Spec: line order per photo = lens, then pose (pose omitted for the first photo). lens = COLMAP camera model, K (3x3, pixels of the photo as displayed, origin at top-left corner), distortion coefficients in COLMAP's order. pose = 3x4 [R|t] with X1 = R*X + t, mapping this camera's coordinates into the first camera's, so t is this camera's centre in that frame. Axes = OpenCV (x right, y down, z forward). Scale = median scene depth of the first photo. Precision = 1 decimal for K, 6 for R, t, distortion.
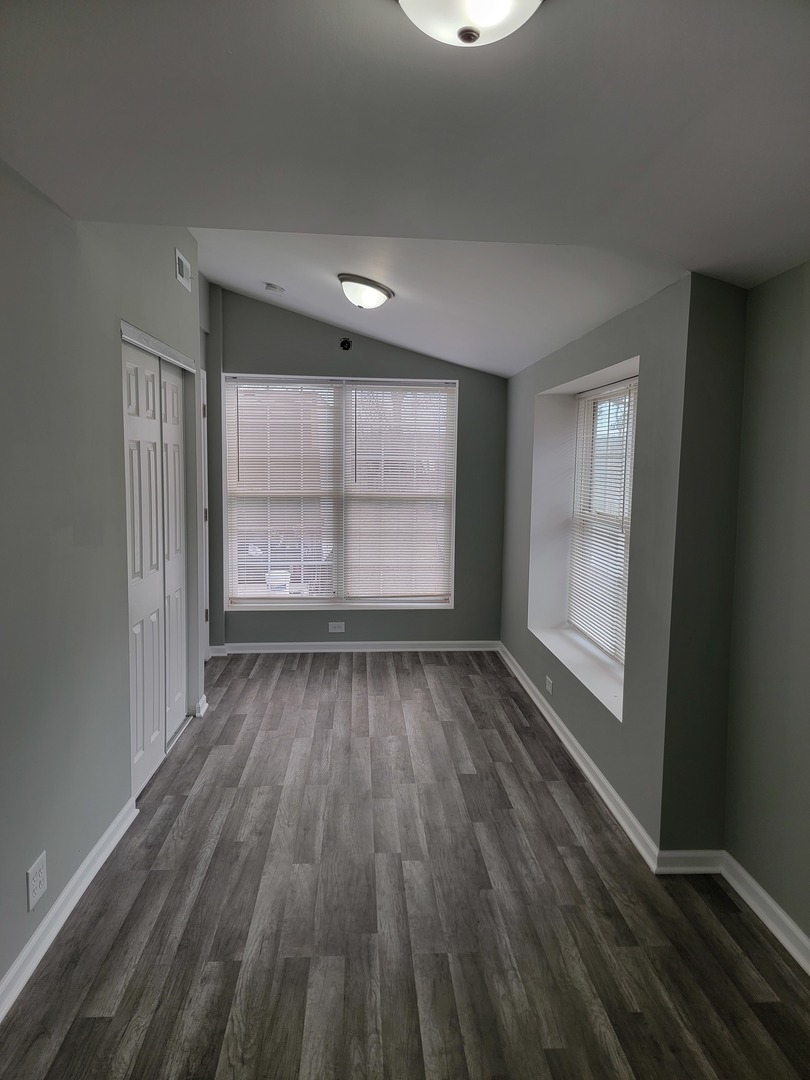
lens RADIAL K [[748.3, 0, 409.5], [0, 748.3, 537.9], [0, 0, 1]] dist [0.075653, -0.062863]
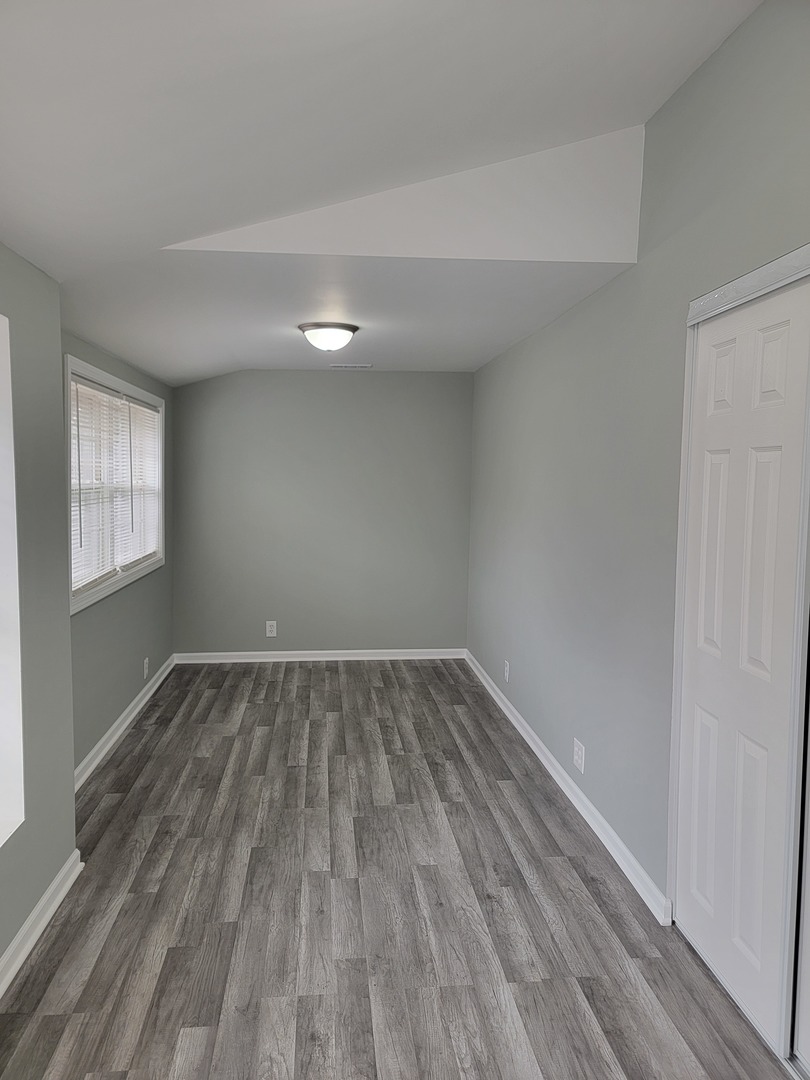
lens RADIAL K [[748.3, 0, 411.9], [0, 748.3, 542.1], [0, 0, 1]] dist [0.075653, -0.062863]
pose [[-0.998295, -0.018235, -0.055444, -0.040411], [-0.028277, 0.982121, 0.186117, -0.141172], [0.051059, 0.187368, -0.980962, 1.425569]]
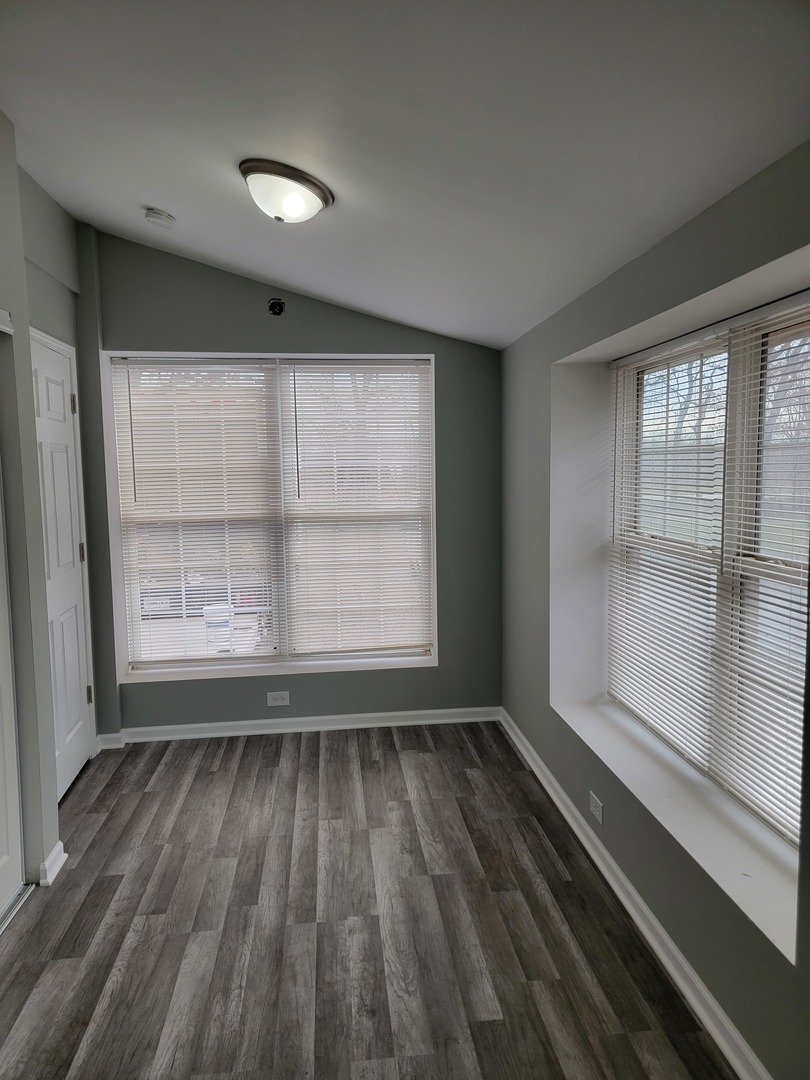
lens RADIAL K [[748.3, 0, 404.9], [0, 748.3, 541.4], [0, 0, 1]] dist [0.075653, -0.062863]
pose [[0.998824, -0.033264, 0.035266, 0.007231], [0.033335, 0.999443, -0.001425, -0.042917], [-0.035199, 0.002599, 0.999377, 0.412353]]
